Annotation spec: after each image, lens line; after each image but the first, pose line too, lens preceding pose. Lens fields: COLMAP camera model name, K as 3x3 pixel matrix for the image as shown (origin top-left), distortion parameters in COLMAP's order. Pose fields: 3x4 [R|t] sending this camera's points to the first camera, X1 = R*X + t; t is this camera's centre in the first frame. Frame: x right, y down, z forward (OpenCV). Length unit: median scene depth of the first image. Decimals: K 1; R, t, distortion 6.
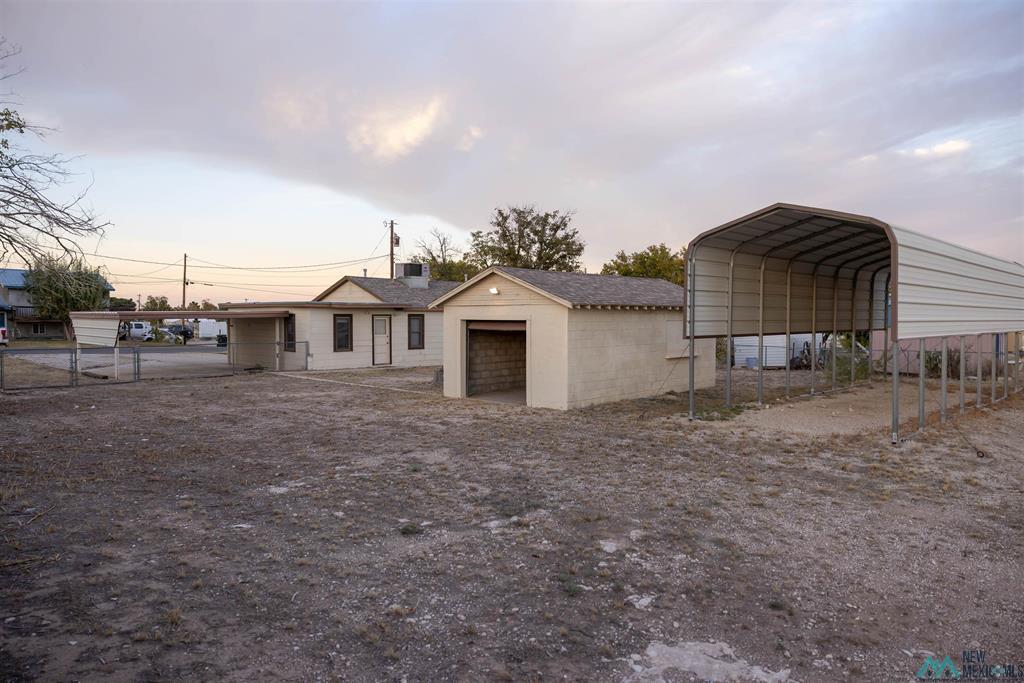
lens RADIAL K [[672.1, 0, 512.0], [0, 672.1, 341.5], [0, 0, 1]] dist [0.003583, 0.001999]
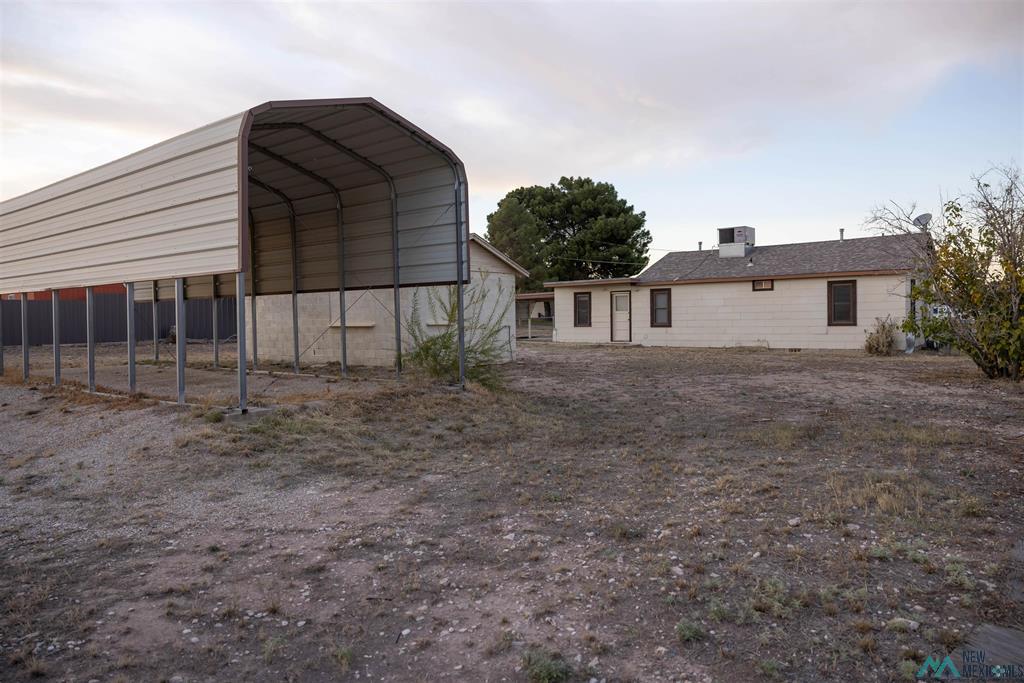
lens RADIAL K [[672.1, 0, 512.0], [0, 672.1, 341.5], [0, 0, 1]] dist [0.003583, 0.001999]
pose [[0.115876, 0.031895, -0.992751, 0.764402], [-0.022966, 0.999303, 0.029425, 0.008756], [0.992998, 0.019390, 0.116528, 0.719547]]
